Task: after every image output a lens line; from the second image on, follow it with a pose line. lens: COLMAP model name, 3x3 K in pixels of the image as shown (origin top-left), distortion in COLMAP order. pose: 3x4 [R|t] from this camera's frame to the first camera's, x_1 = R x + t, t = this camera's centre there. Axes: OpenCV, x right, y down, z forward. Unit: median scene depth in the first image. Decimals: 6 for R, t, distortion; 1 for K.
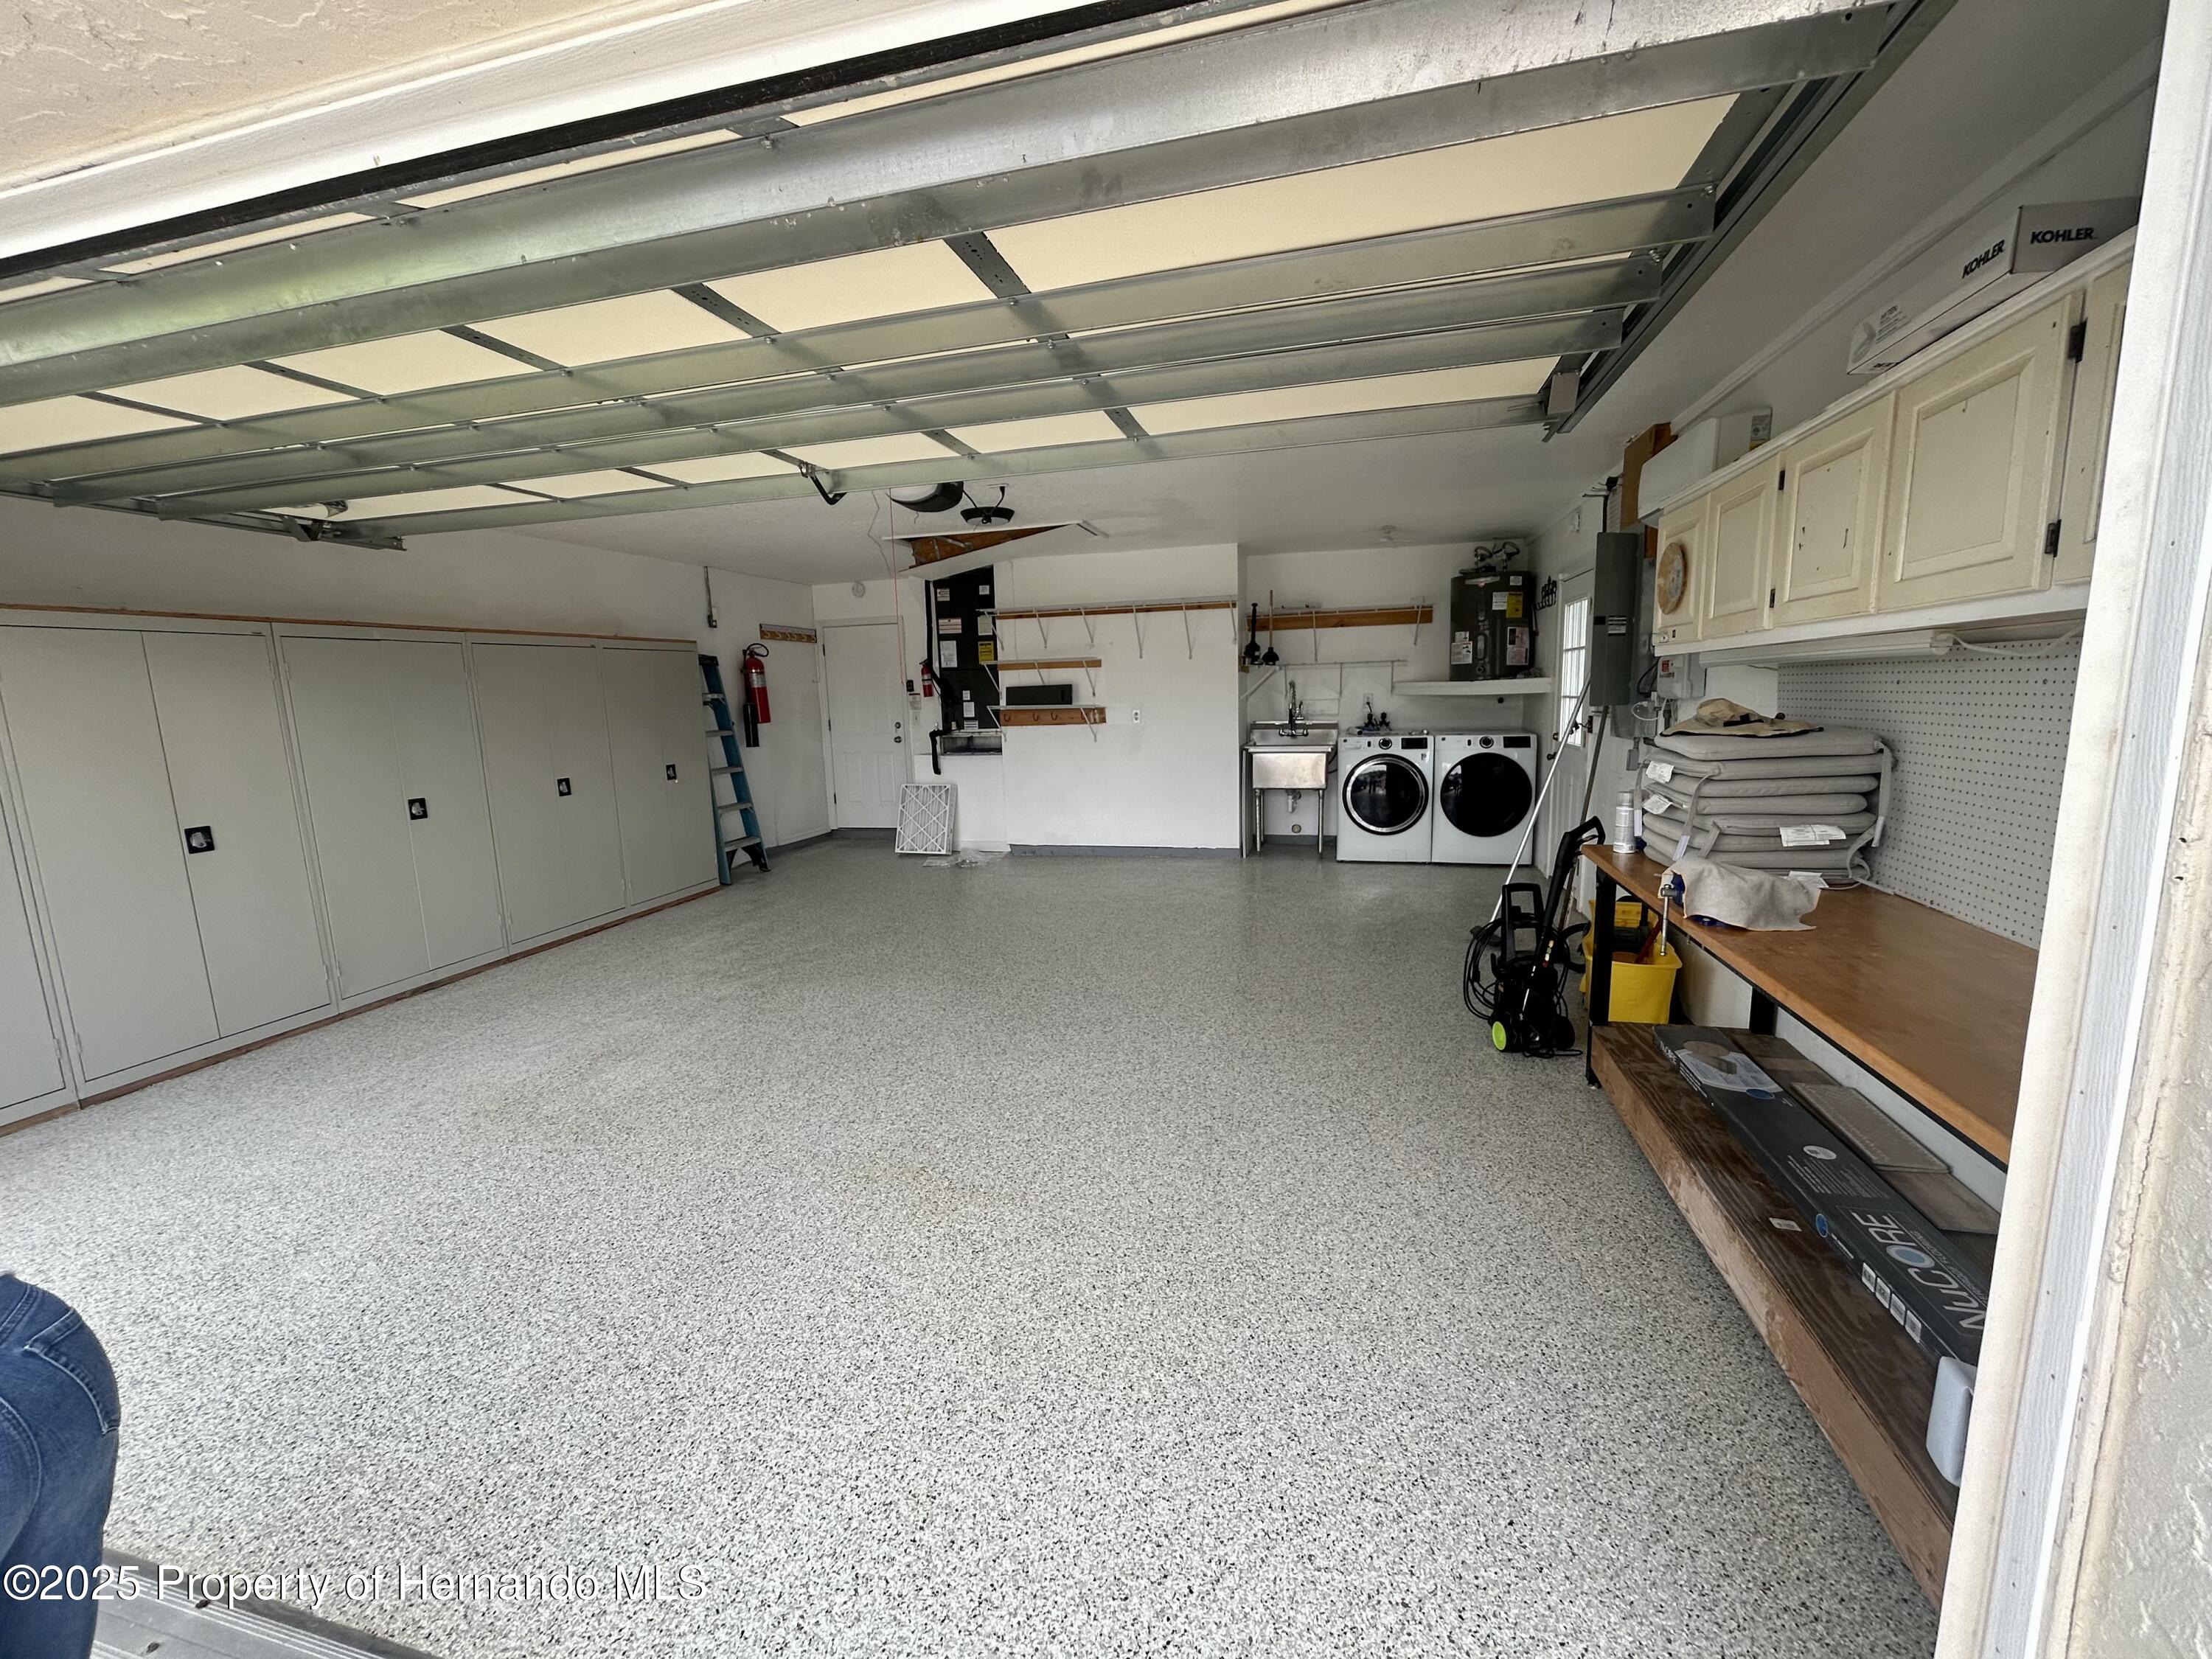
lens RADIAL K [[897.5, 0, 1104.9], [0, 897.5, 833.2], [0, 0, 1]] dist [-0.003780, 0.001568]
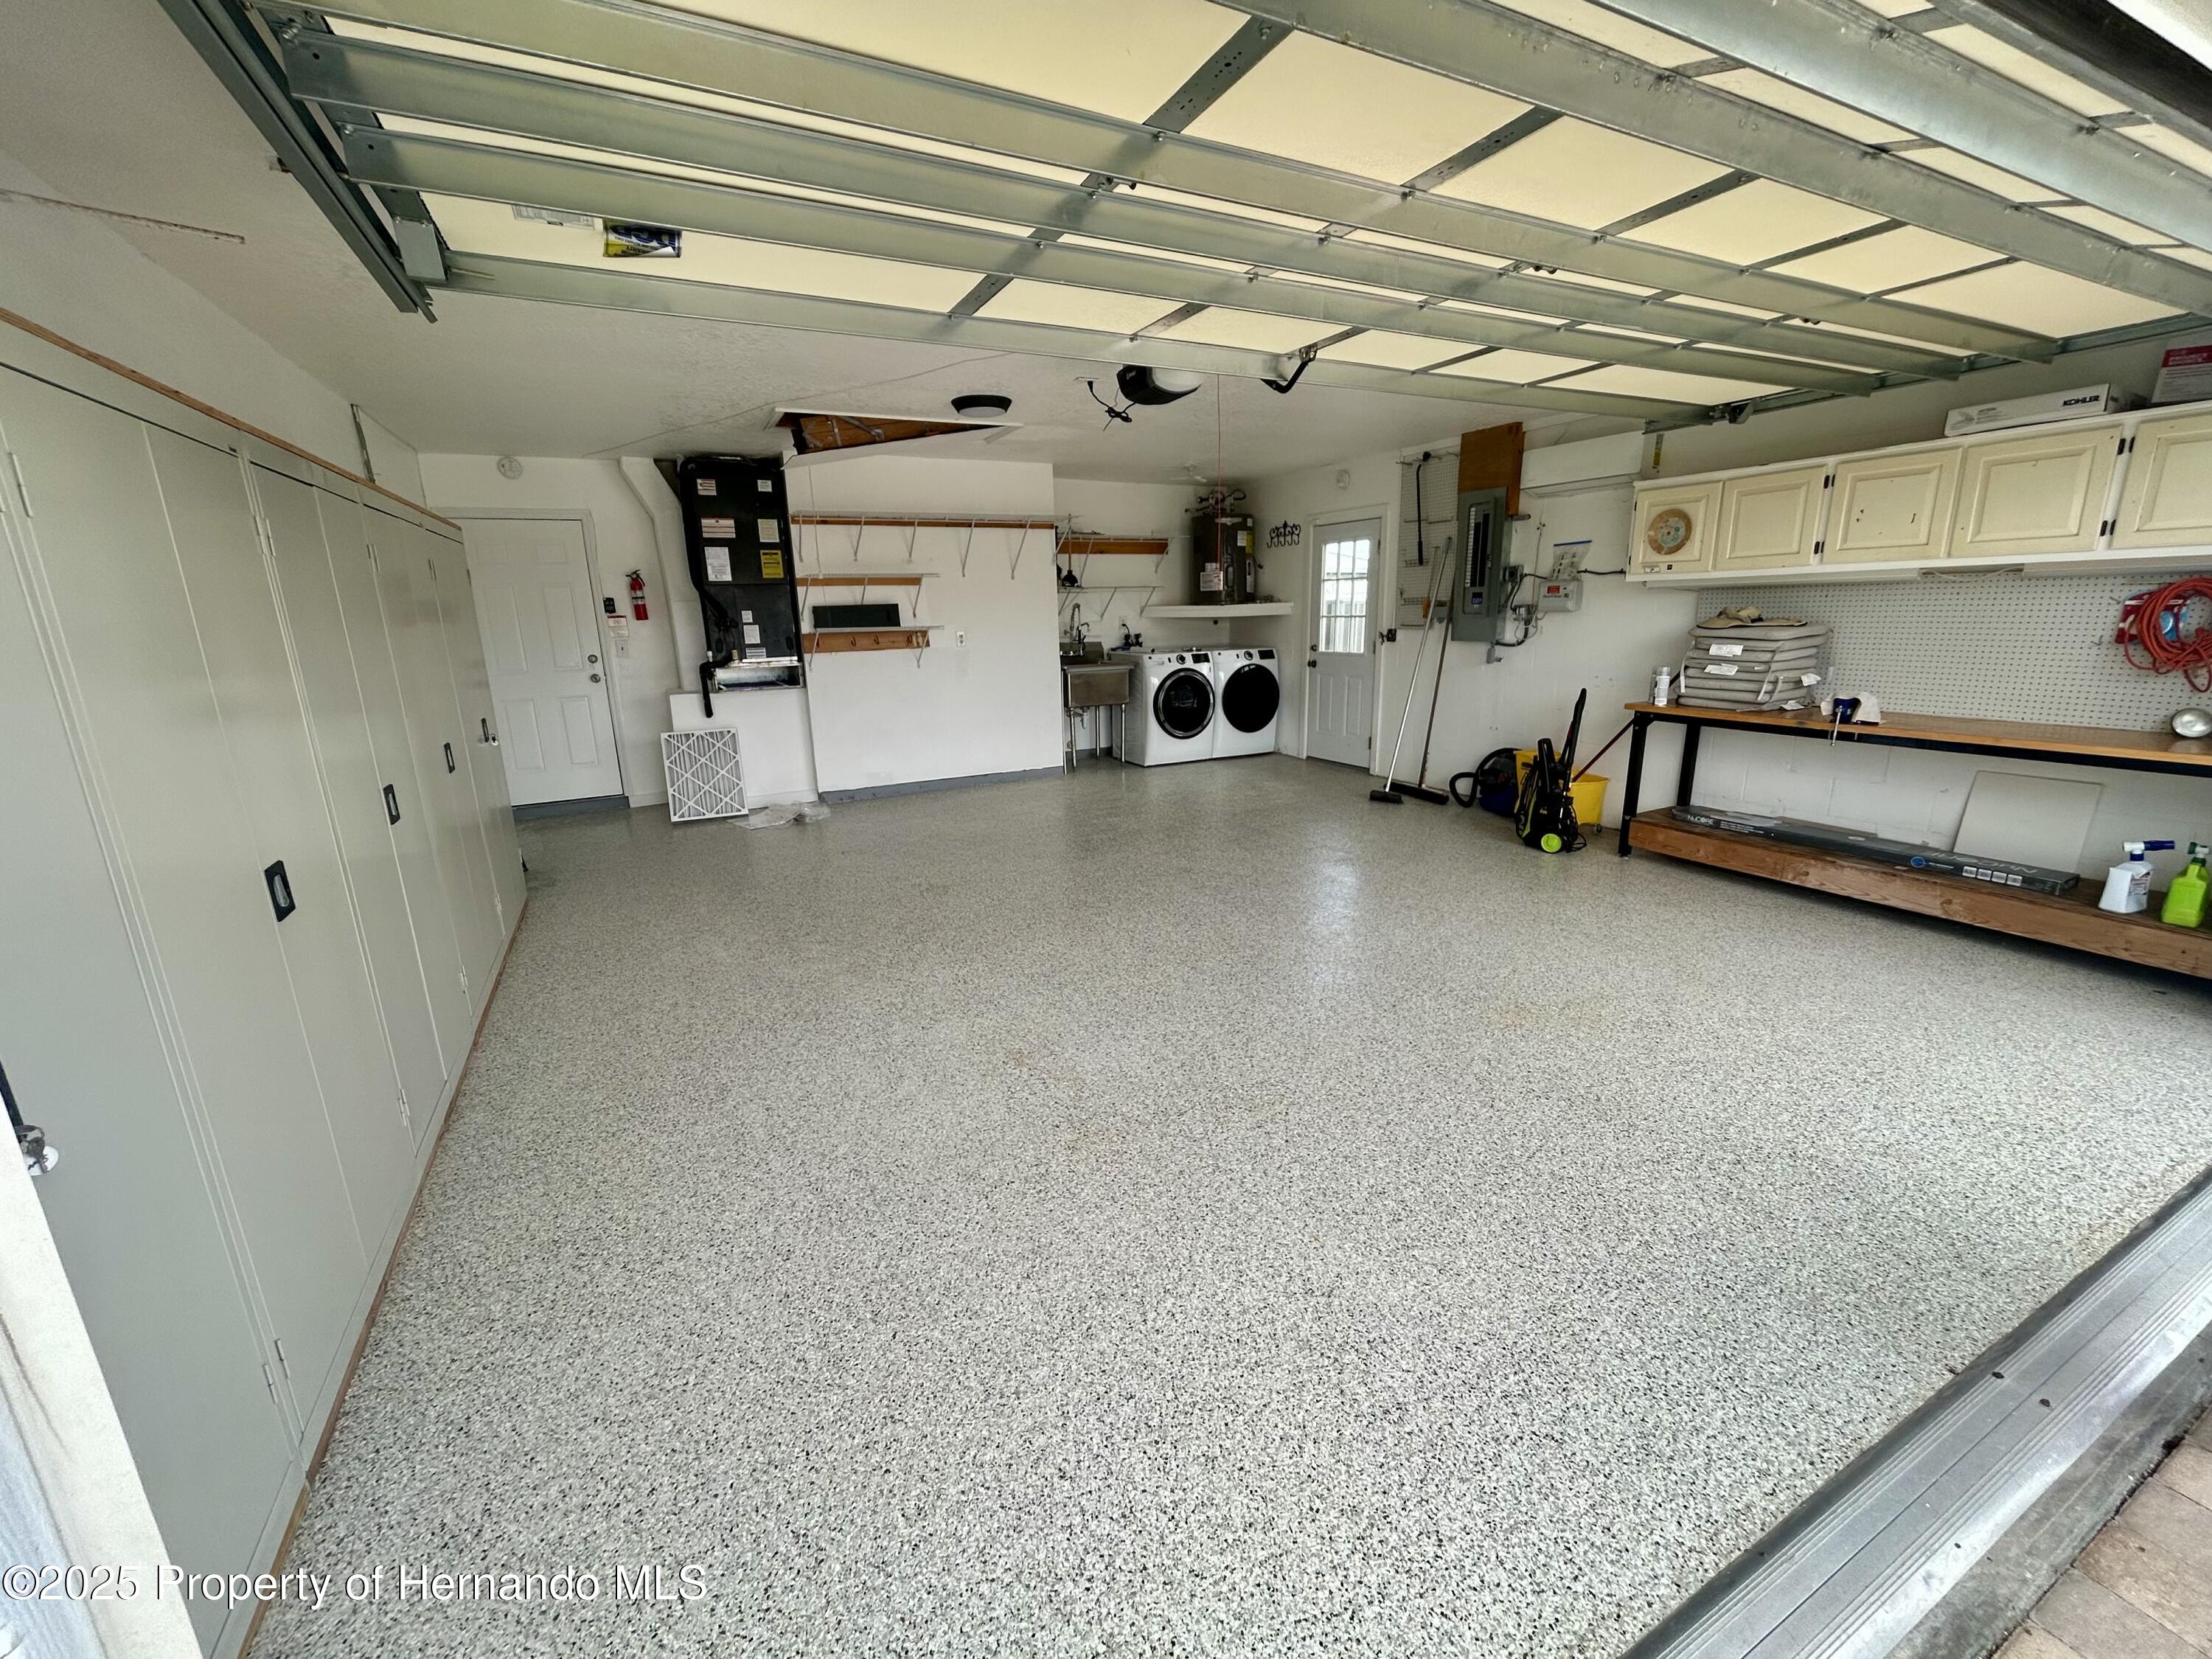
lens RADIAL K [[897.5, 0, 1114.2], [0, 897.5, 827.9], [0, 0, 1]] dist [-0.003780, 0.001568]
pose [[0.742542, -0.149105, 0.652993, -0.502281], [0.108064, 0.988804, 0.102900, -0.012602], [-0.661025, -0.005843, 0.750341, 0.181017]]
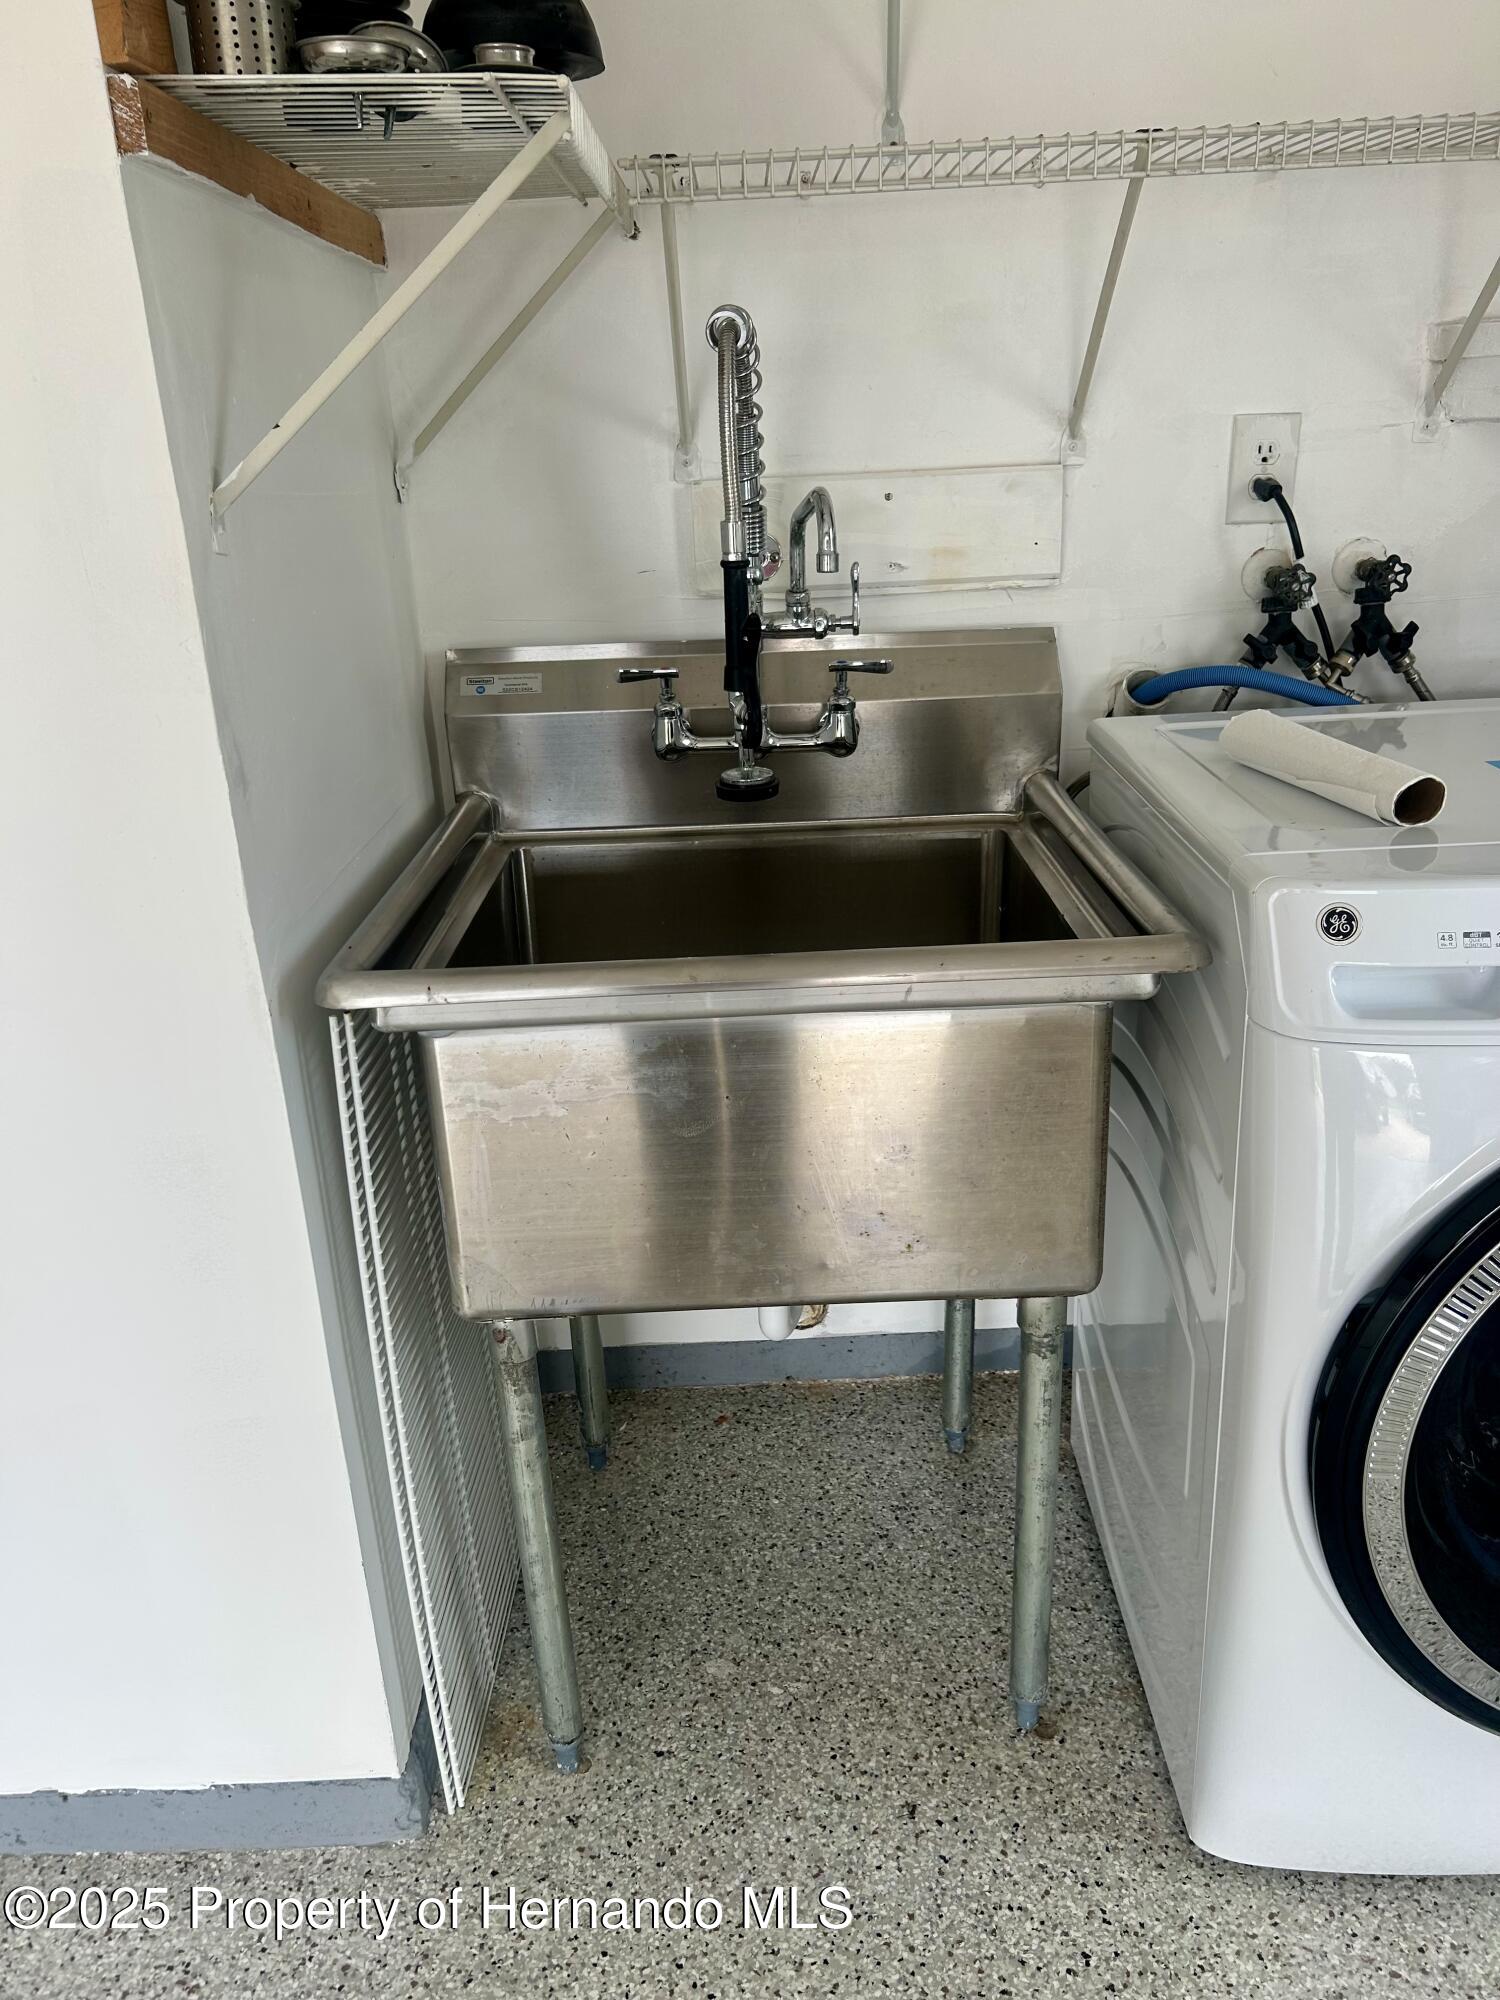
lens RADIAL K [[1517.3, 0, 755.9], [0, 1517.3, 1002.6], [0, 0, 1]] dist [0.033353, -0.024294]
pose [[0.963405, -0.103709, 0.247175, 0.157770], [0.055886, 0.979570, 0.193181, -0.122983], [-0.262160, -0.172298, 0.949519, 0.820823]]
